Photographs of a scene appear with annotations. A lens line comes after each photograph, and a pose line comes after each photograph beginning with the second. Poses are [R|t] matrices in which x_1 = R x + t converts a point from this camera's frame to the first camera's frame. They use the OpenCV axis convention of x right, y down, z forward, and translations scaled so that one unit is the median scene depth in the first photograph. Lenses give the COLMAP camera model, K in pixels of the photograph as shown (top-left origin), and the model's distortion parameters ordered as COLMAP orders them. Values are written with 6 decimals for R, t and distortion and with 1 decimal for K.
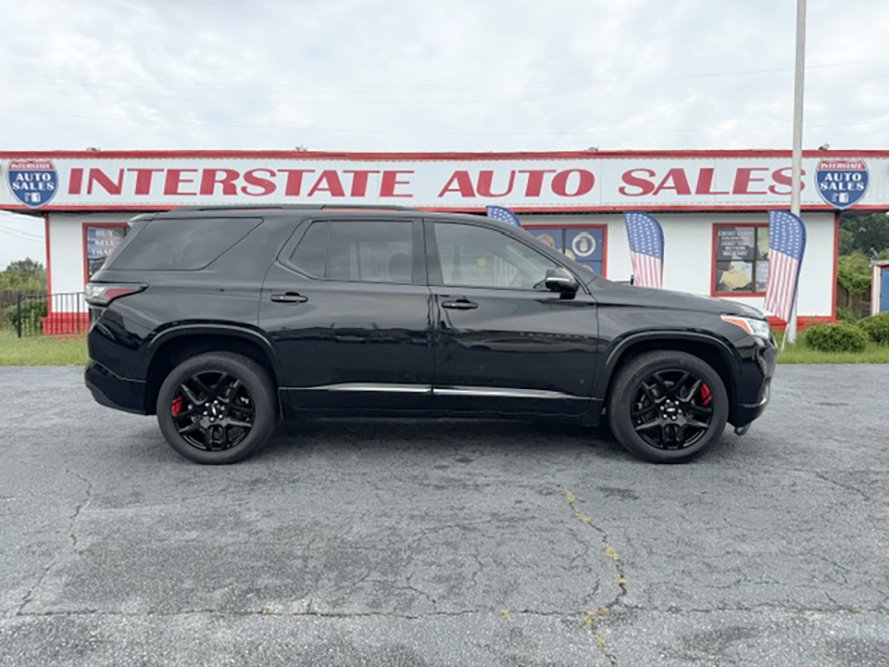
lens RADIAL K [[669.5, 0, 448.0], [0, 669.5, 330.1], [0, 0, 1]] dist [0.042097, -0.041818]
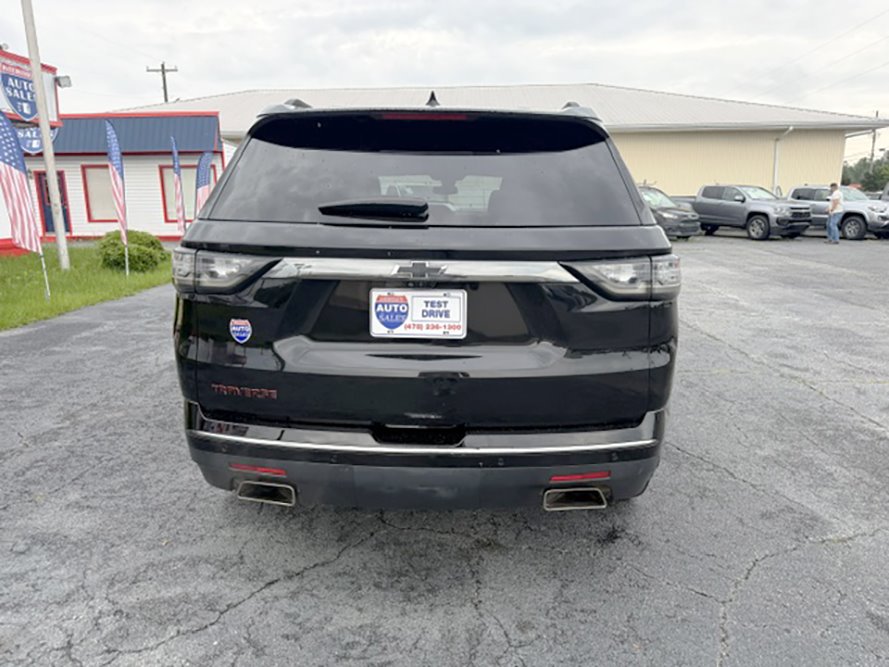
lens RADIAL K [[669.5, 0, 448.0], [0, 669.5, 330.1], [0, 0, 1]] dist [0.042097, -0.041818]
pose [[-0.029008, -0.191775, 0.981010, -1.027096], [0.054595, 0.979654, 0.193124, -0.120564], [-0.998087, 0.059160, -0.017948, 1.196494]]
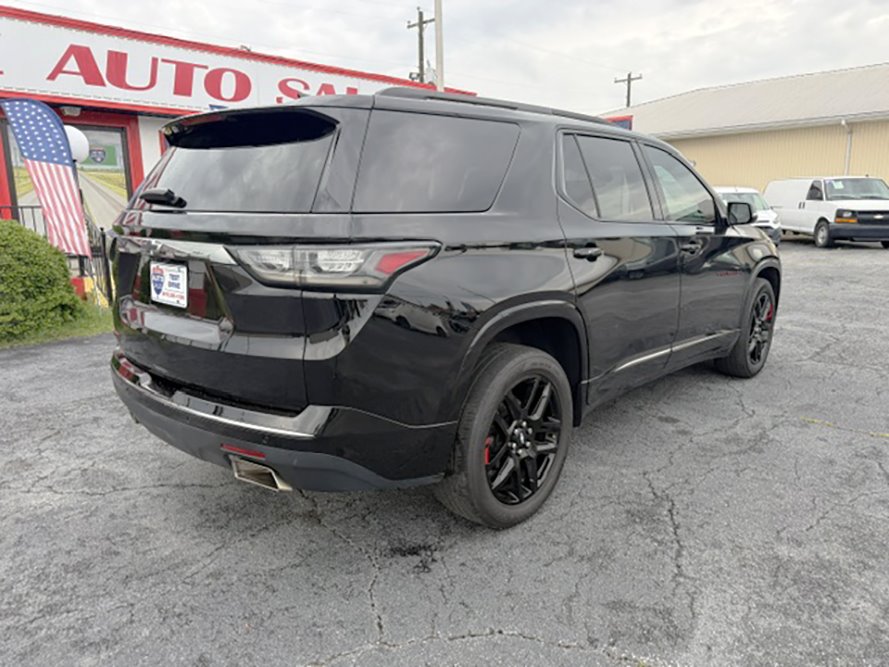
lens RADIAL K [[661.7, 0, 420.4], [0, 661.7, 319.0], [0, 0, 1]] dist [0.043364, -0.041595]
pose [[0.651155, -0.135725, 0.746710, -0.848251], [0.049832, 0.989402, 0.136382, -0.078681], [-0.757307, -0.051595, 0.651018, 0.668042]]
